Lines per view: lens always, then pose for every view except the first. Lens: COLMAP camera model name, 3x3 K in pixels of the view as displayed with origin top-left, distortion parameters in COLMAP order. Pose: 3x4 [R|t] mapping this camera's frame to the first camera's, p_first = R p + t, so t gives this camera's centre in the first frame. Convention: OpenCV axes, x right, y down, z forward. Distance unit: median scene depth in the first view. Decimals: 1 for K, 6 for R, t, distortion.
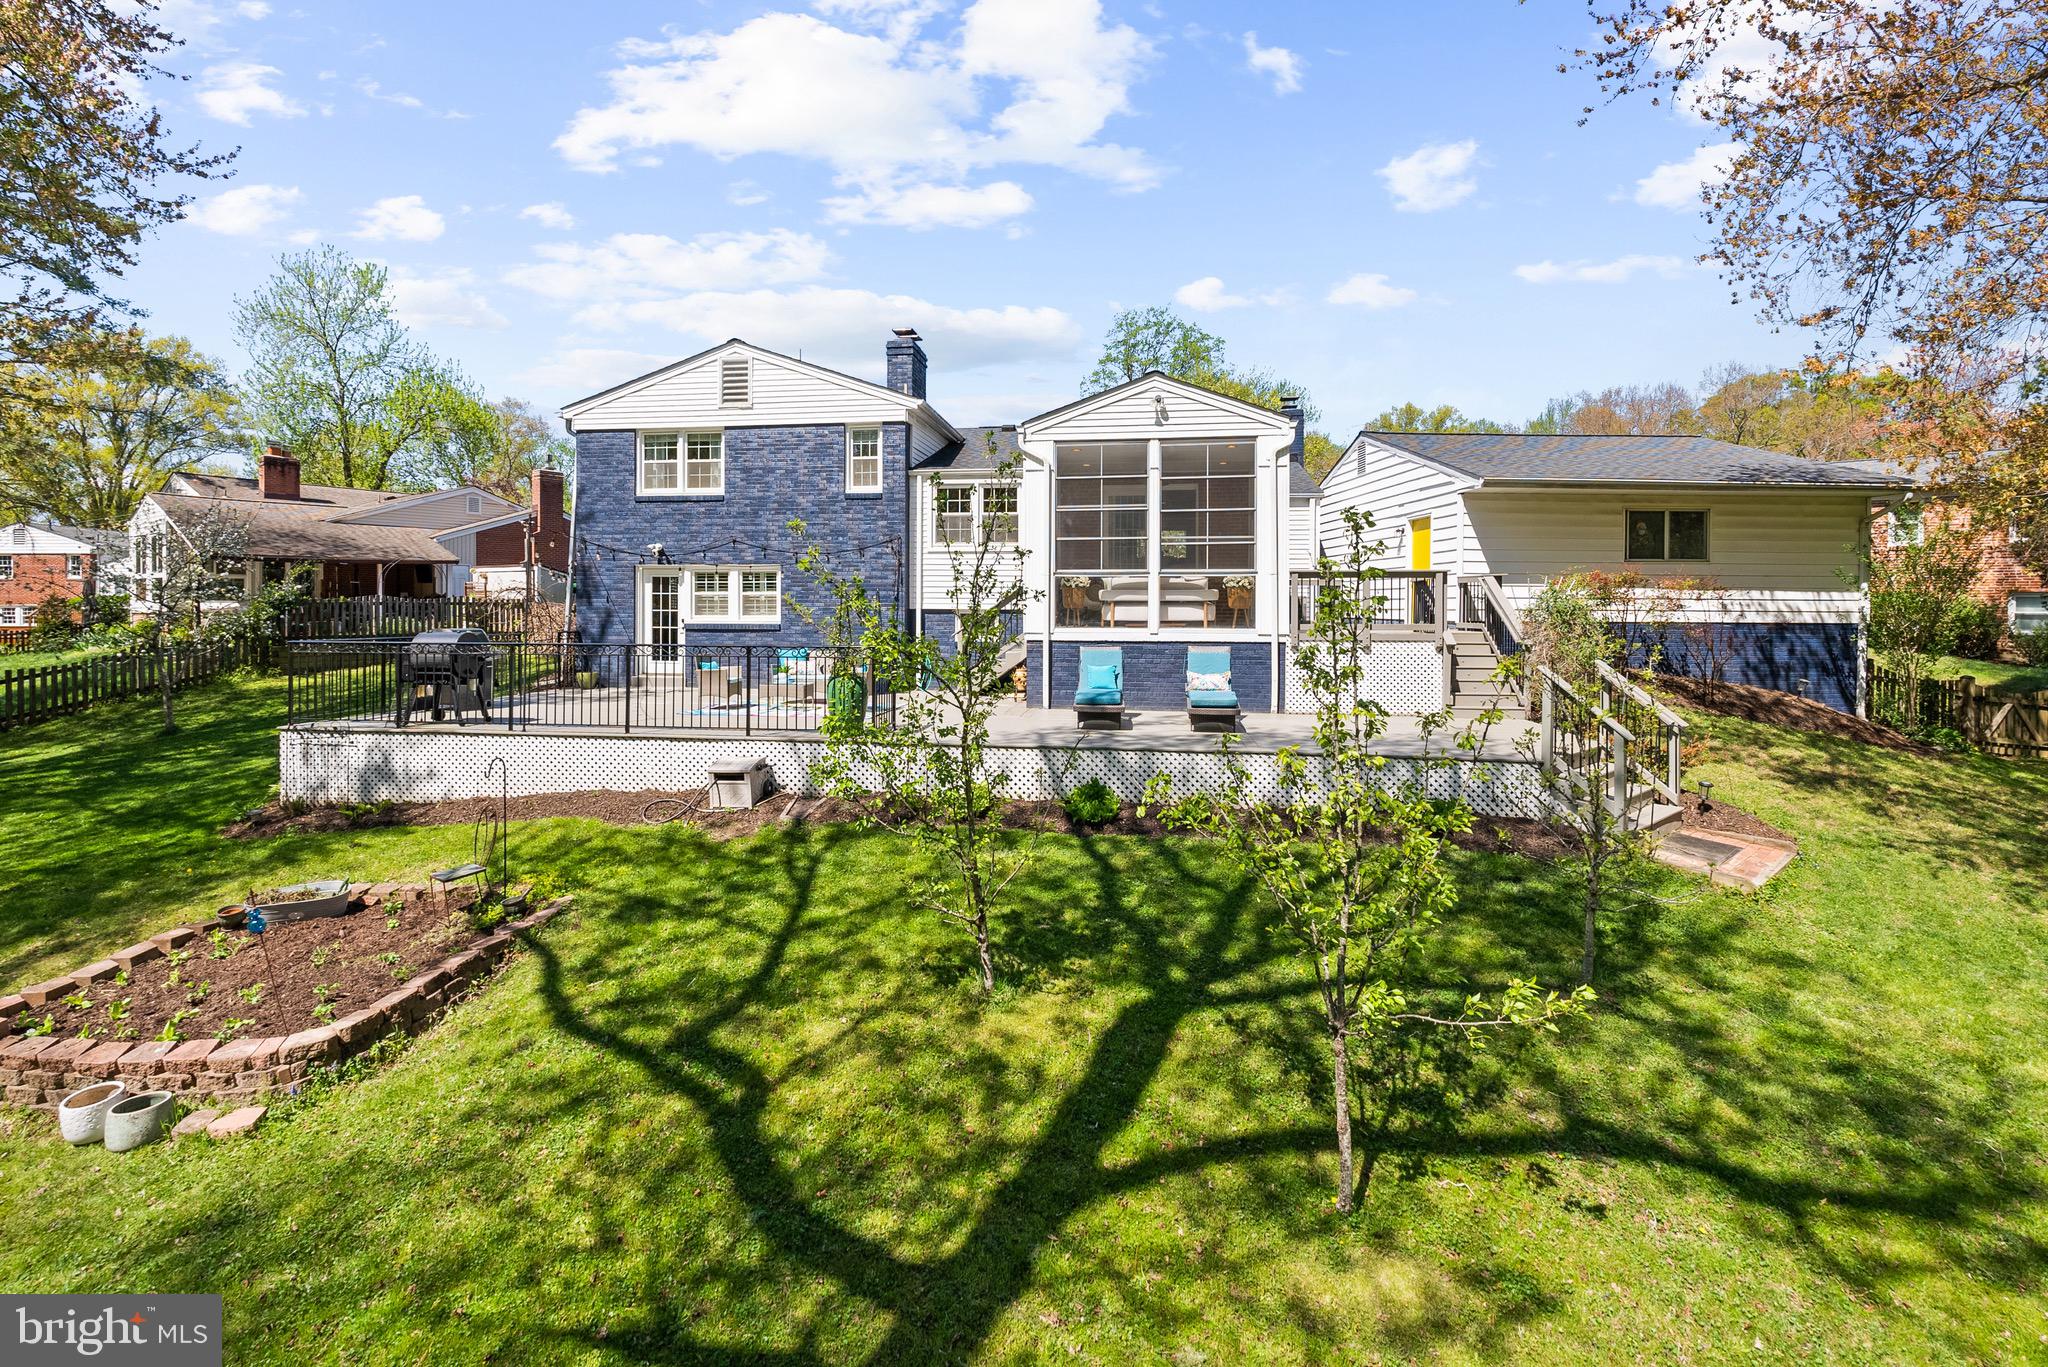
lens RADIAL K [[976.6, 0, 973.0], [0, 976.6, 624.0], [0, 0, 1]] dist [-0.008746, -0.000342]
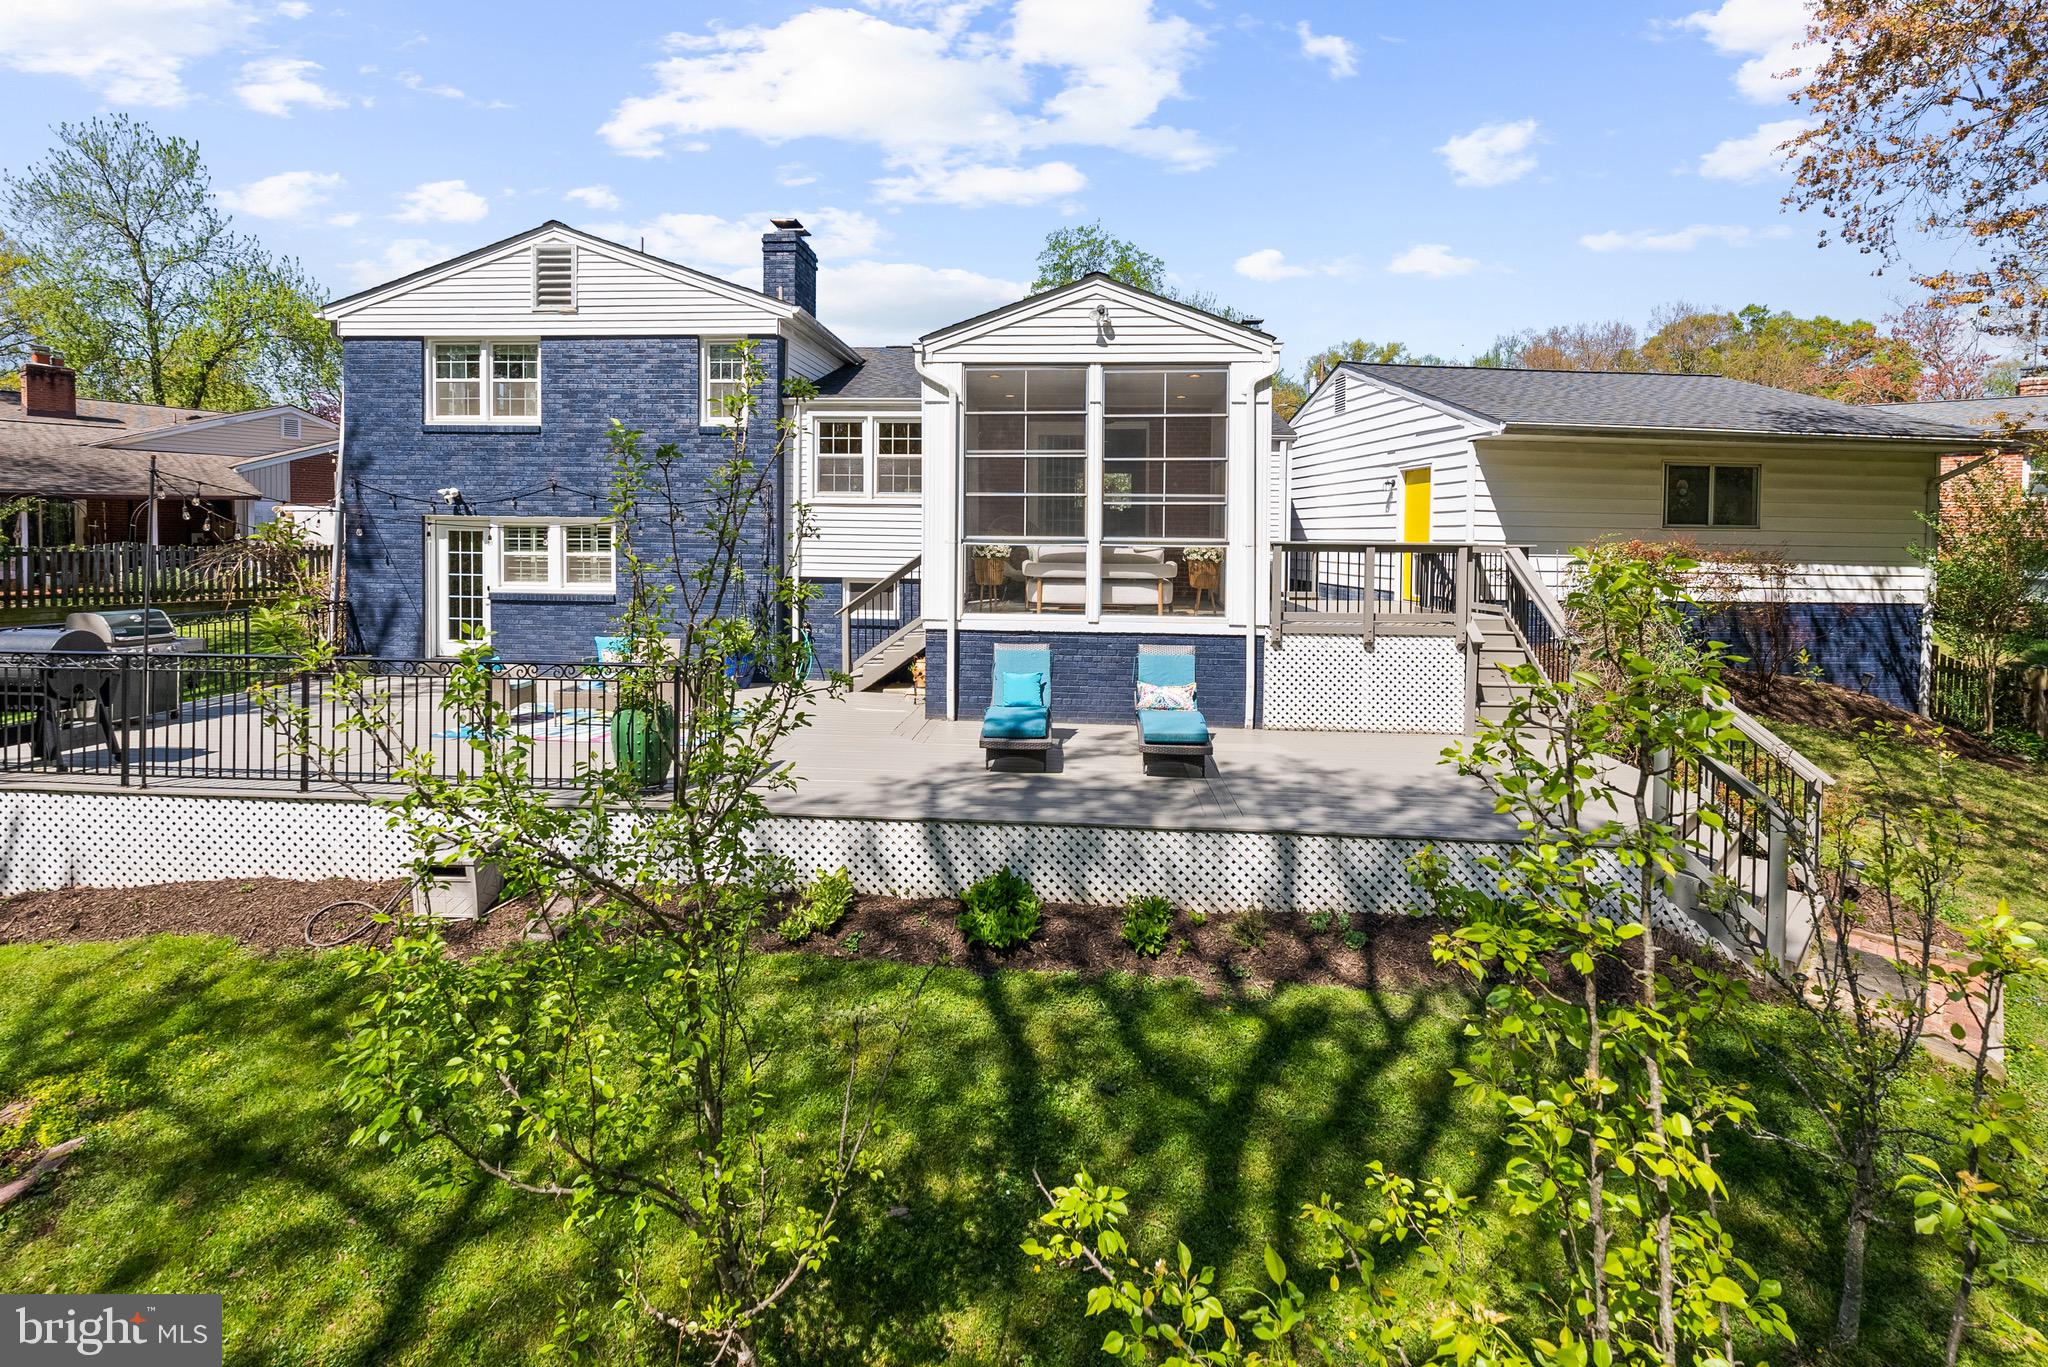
lens RADIAL K [[976.6, 0, 1002.6], [0, 976.6, 564.5], [0, 0, 1]] dist [-0.008746, -0.000342]
pose [[0.995794, 0.004074, 0.091531, 0.038239], [-0.005272, 0.999904, 0.012850, -0.036386], [-0.091469, -0.013278, 0.995719, 0.211769]]
